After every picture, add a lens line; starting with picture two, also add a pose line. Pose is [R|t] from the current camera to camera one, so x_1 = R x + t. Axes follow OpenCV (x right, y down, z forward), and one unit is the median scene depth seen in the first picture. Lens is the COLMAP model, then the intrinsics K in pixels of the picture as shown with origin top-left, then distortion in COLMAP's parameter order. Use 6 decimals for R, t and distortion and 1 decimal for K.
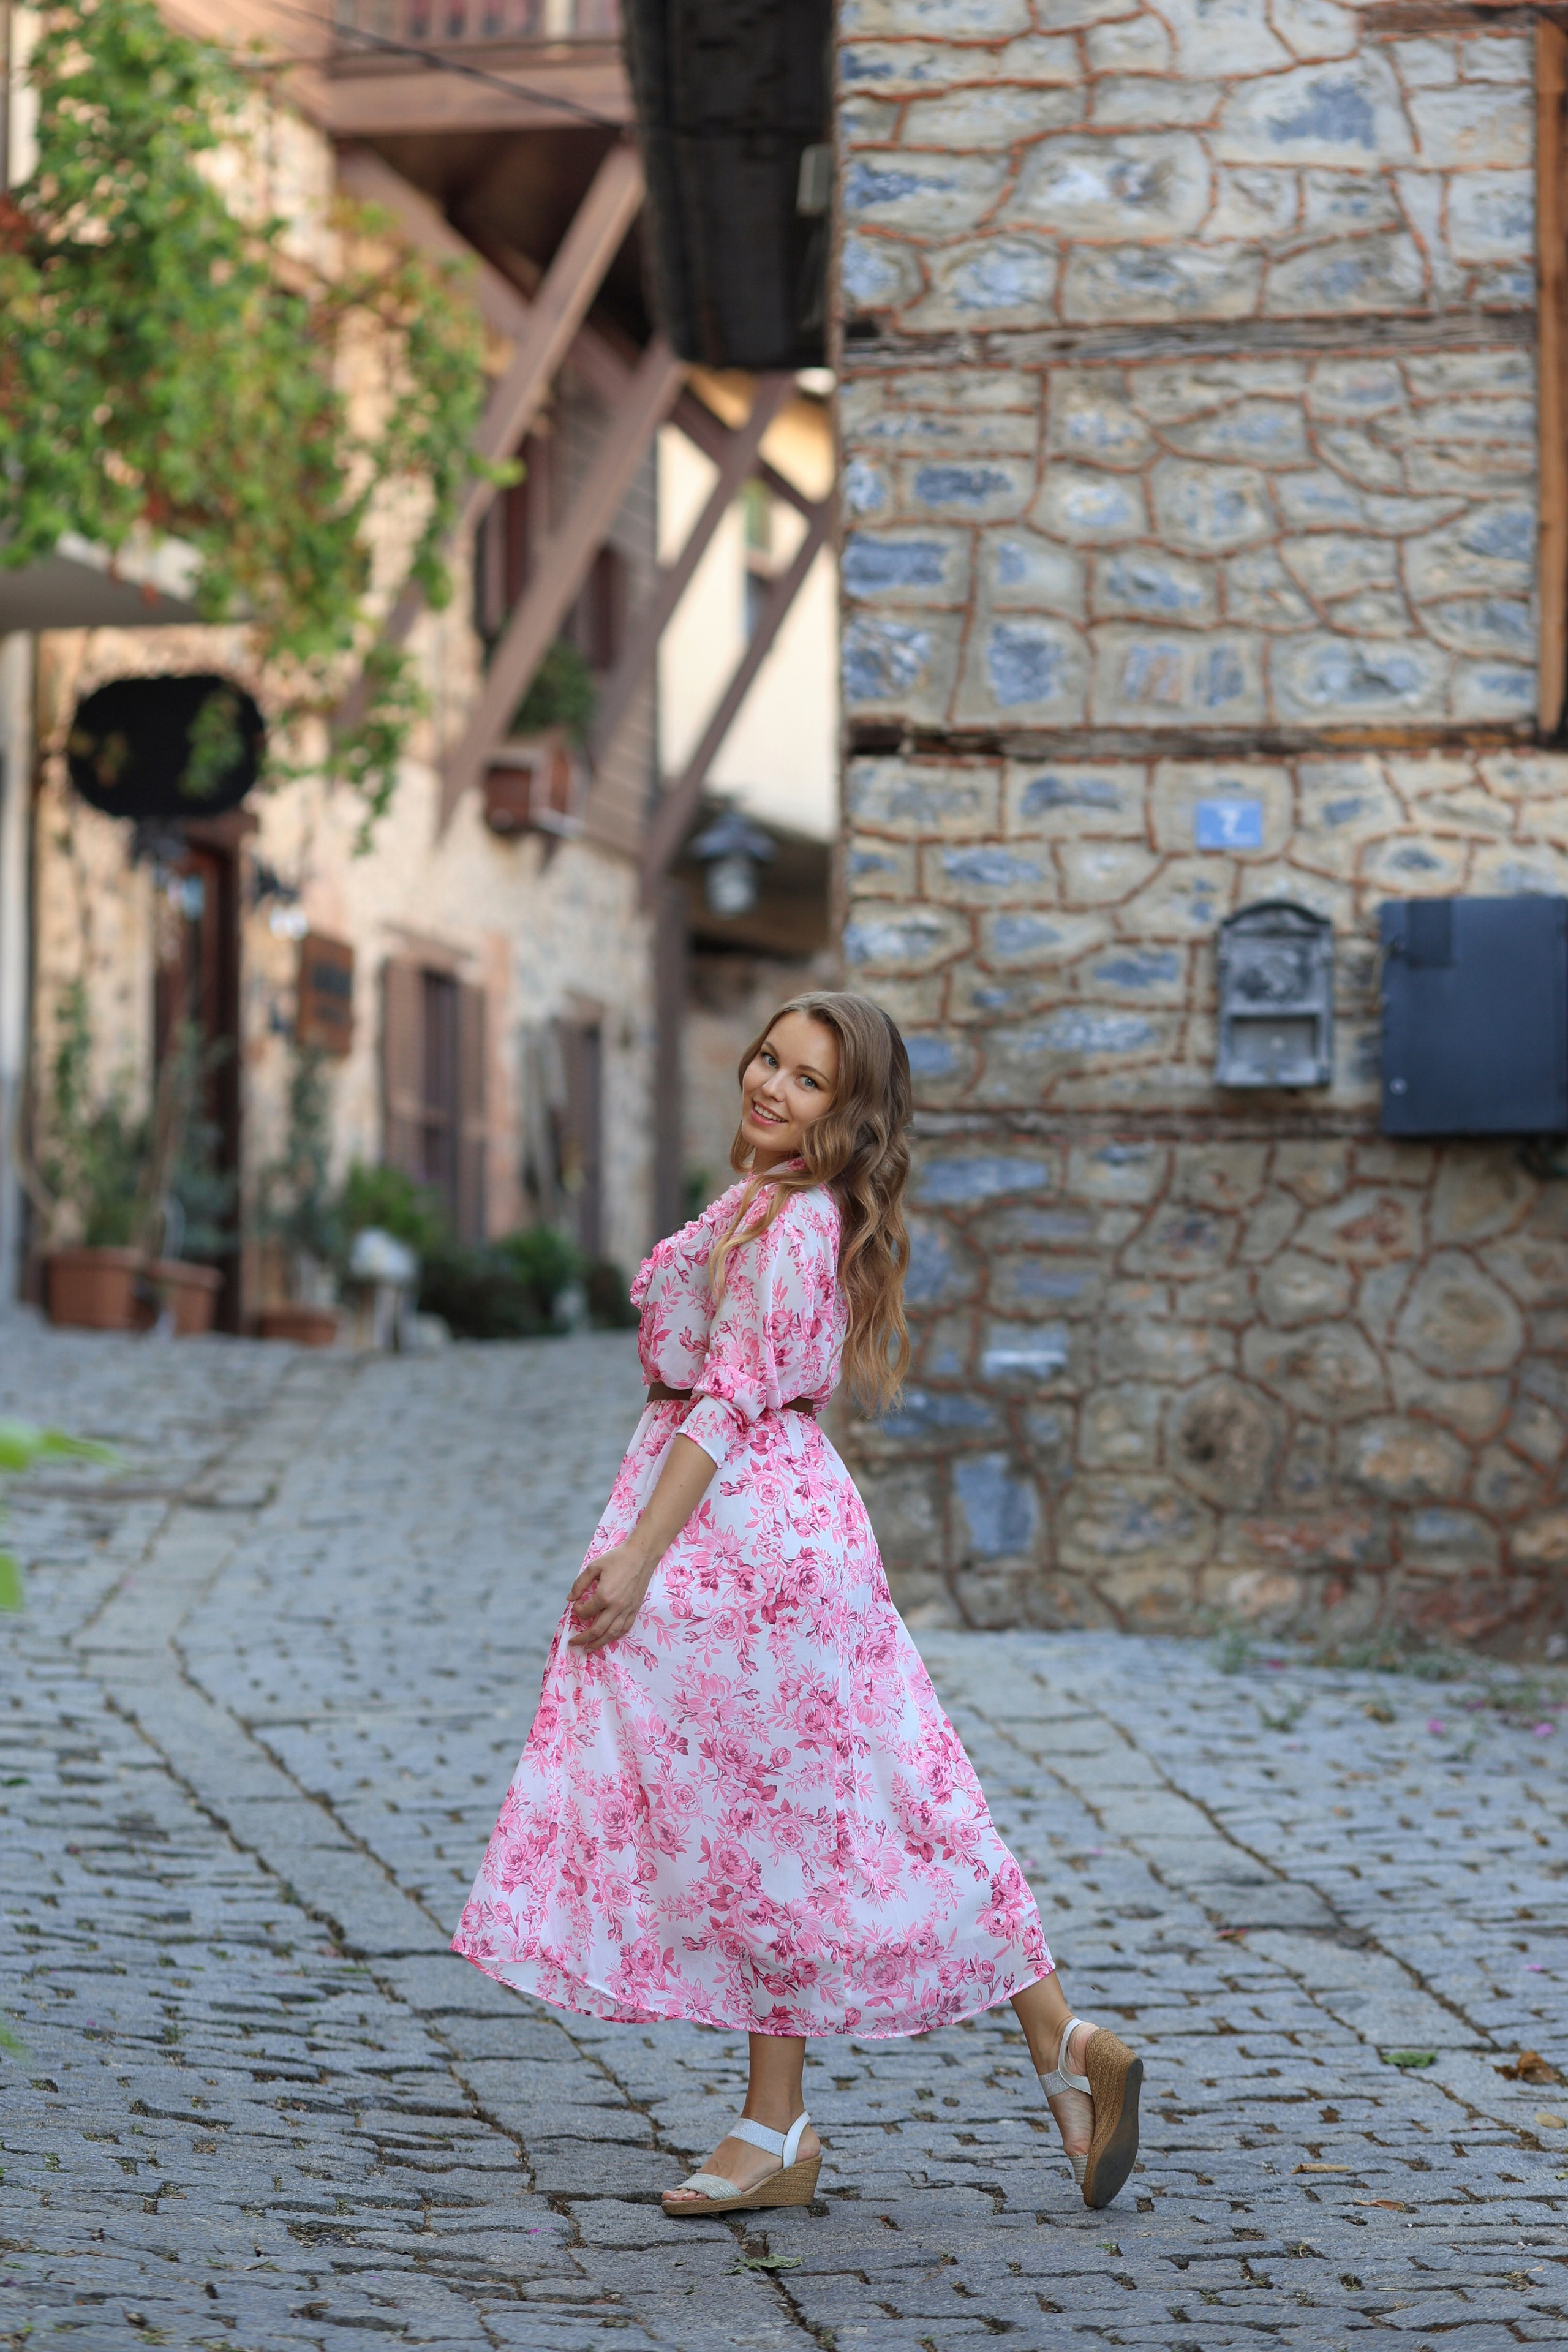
lens RADIAL K [[10012.7, 0, 785.7], [0, 10012.7, 1170.5], [0, 0, 1]] dist [0.275726, -2.214666]
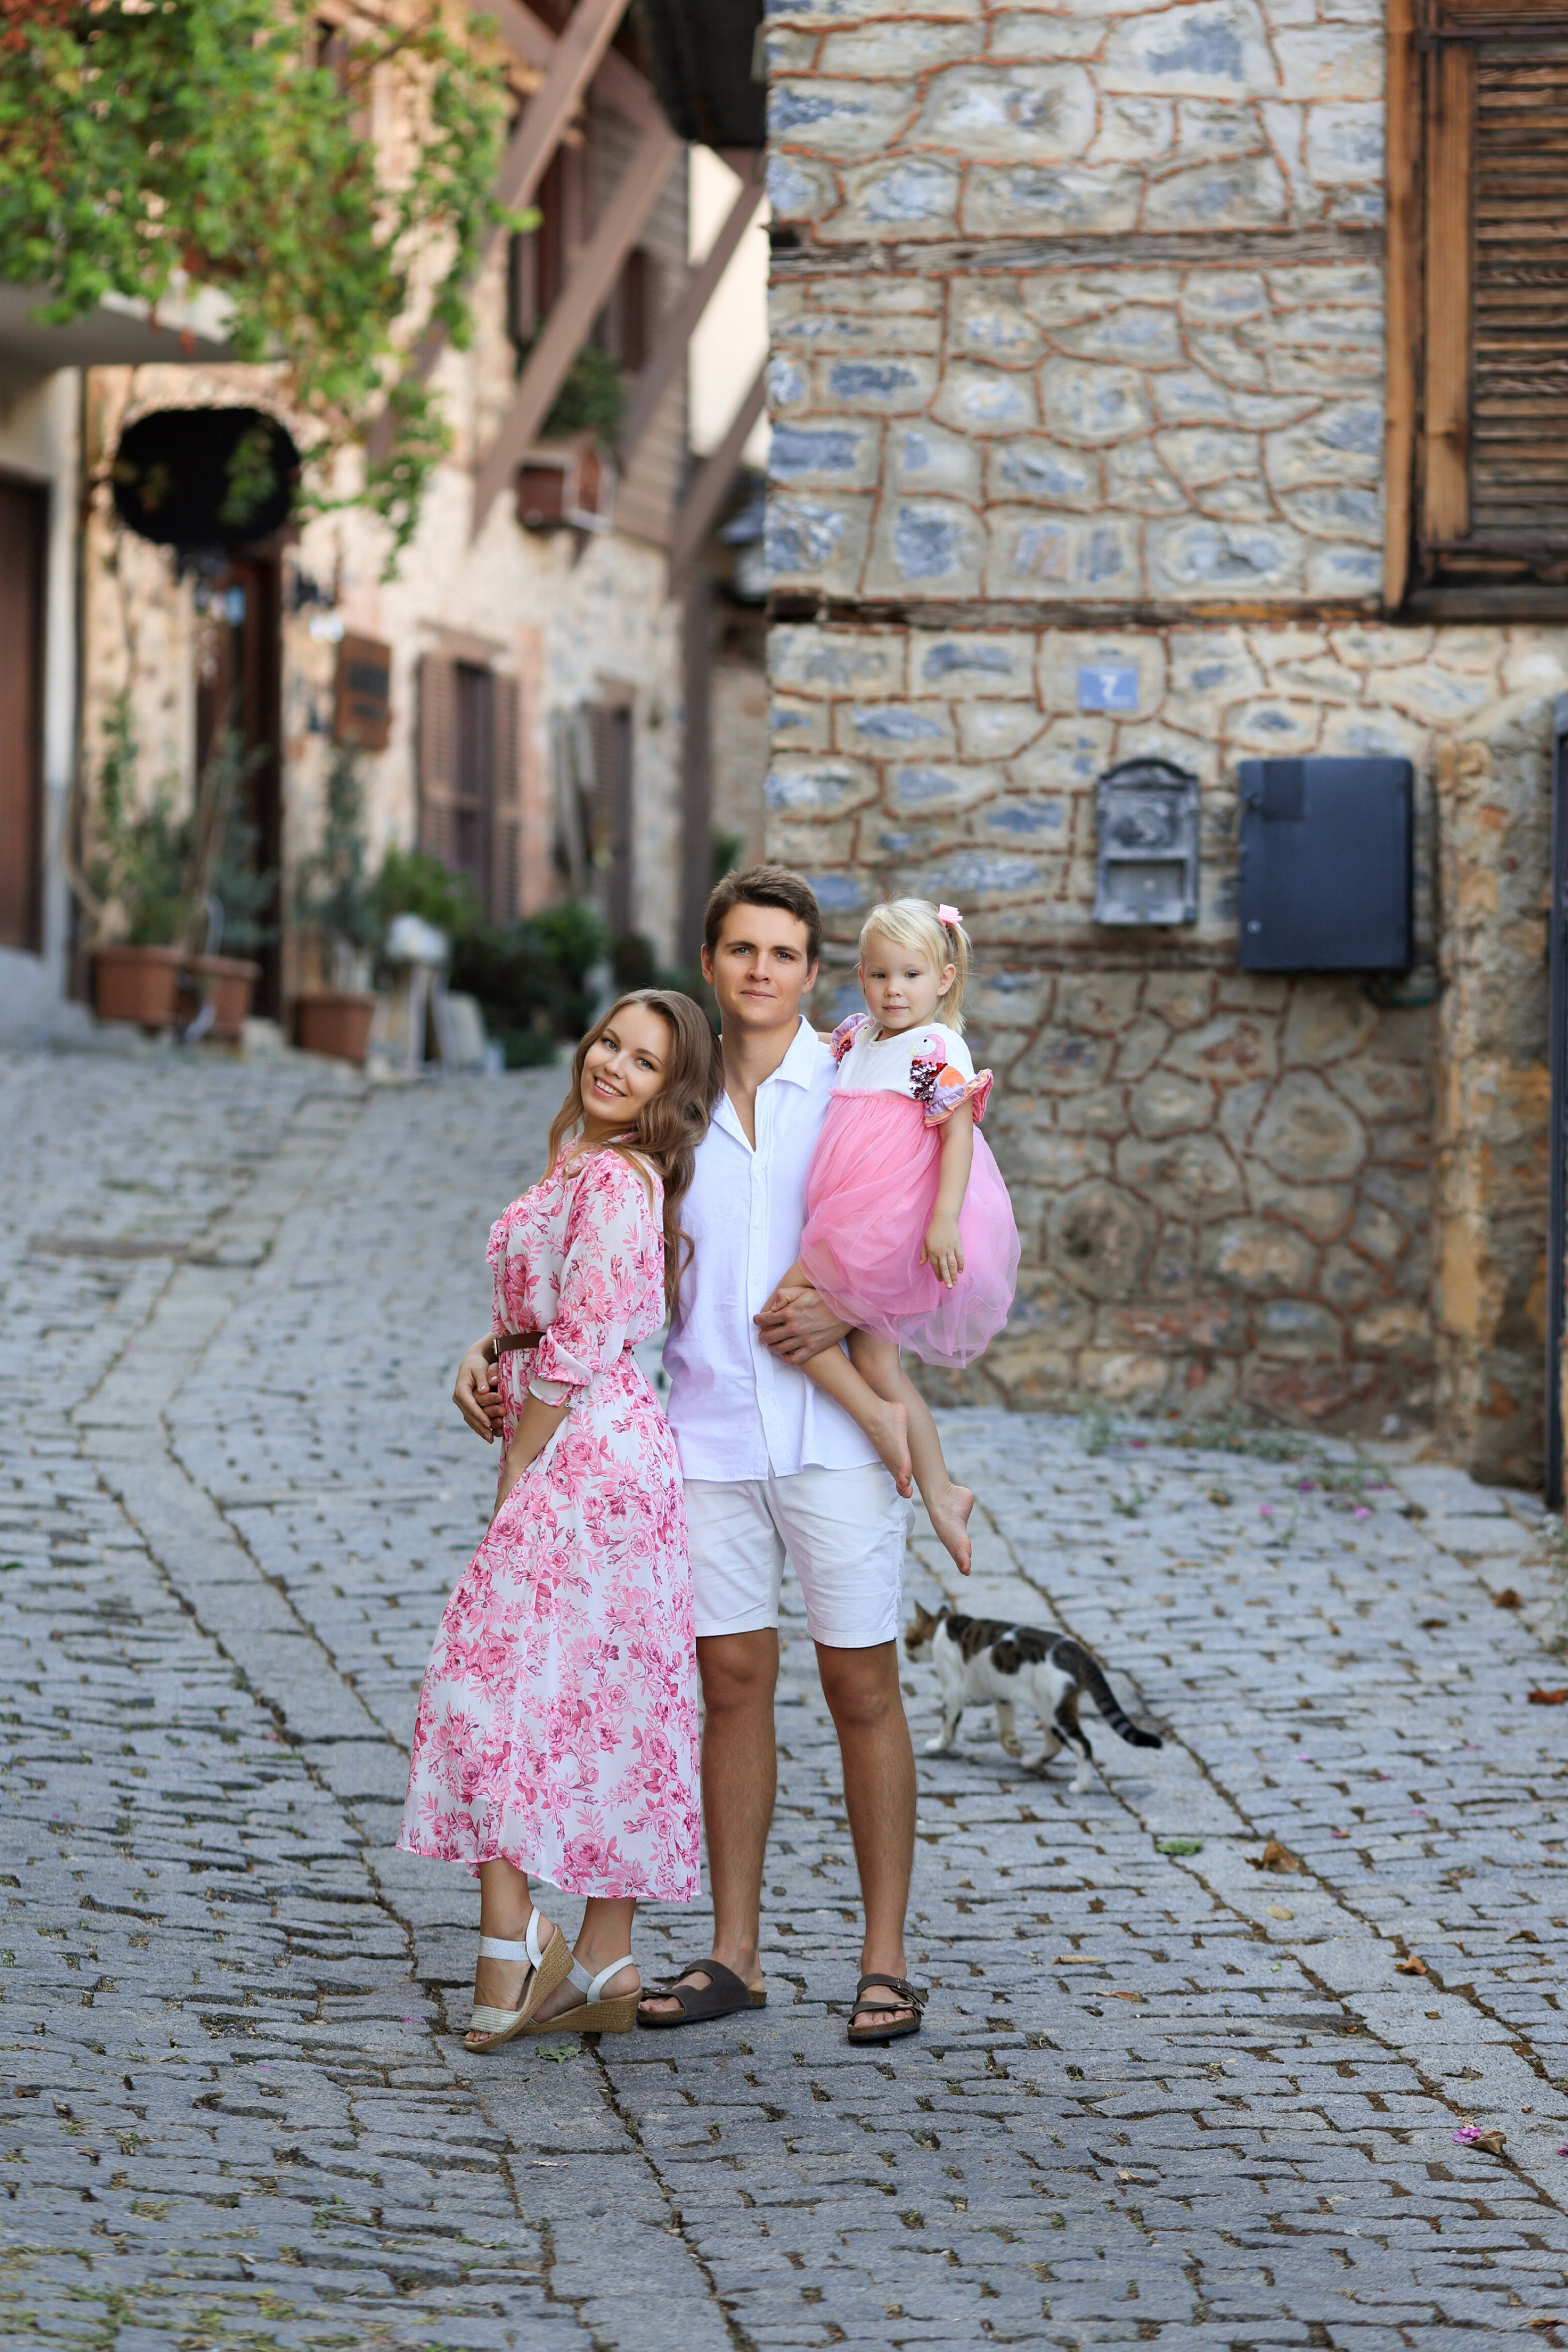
lens RADIAL K [[10048.3, 0, 782.6], [0, 10048.3, 1177.7], [0, 0, 1]] dist [0.267656, 1.870940]
pose [[0.999928, 0.004429, -0.011115, 0.020573], [-0.003900, 0.998876, 0.047247, -0.032787], [0.011311, -0.047200, 0.998821, -0.125465]]
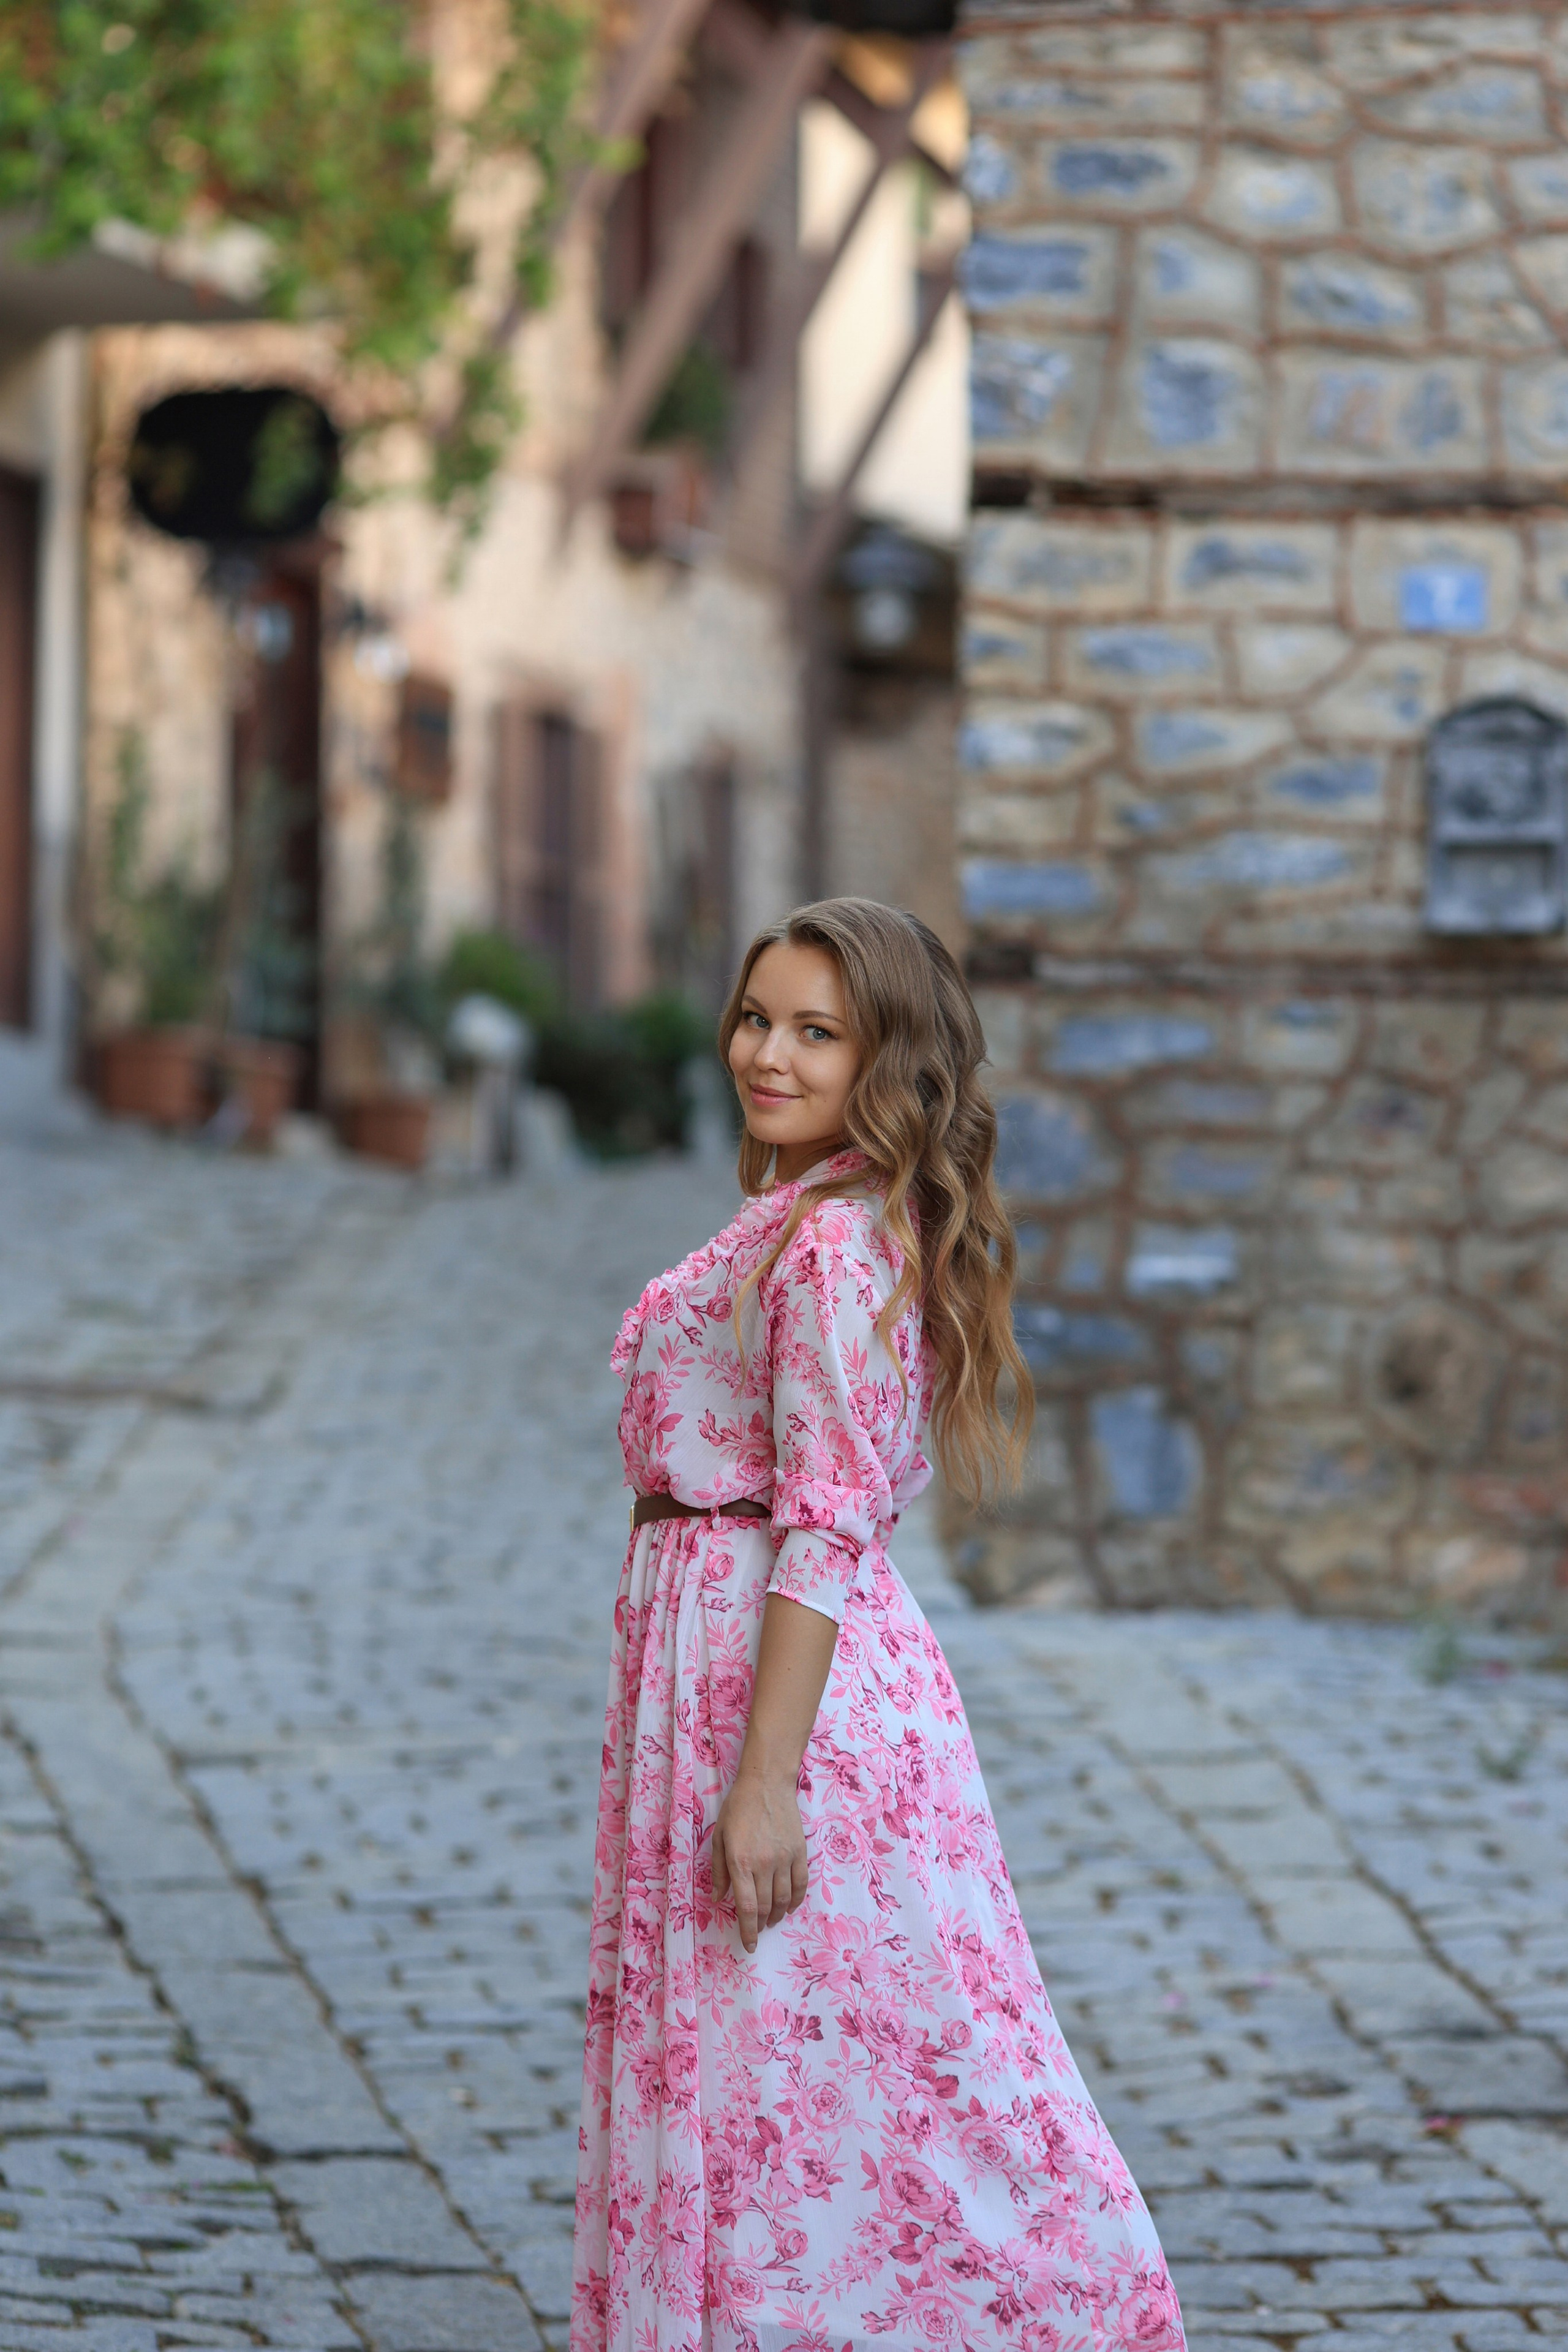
lens RADIAL K [[10012.7, 0, 785.7], [0, 10012.7, 1170.5], [0, 0, 1]] dist [0.275726, -2.214666]
pose [[0.999799, 0.005264, -0.019351, 0.007684], [-0.004656, 0.999498, 0.031347, -0.013939], [0.019506, -0.031251, 0.999321, 0.202317]]
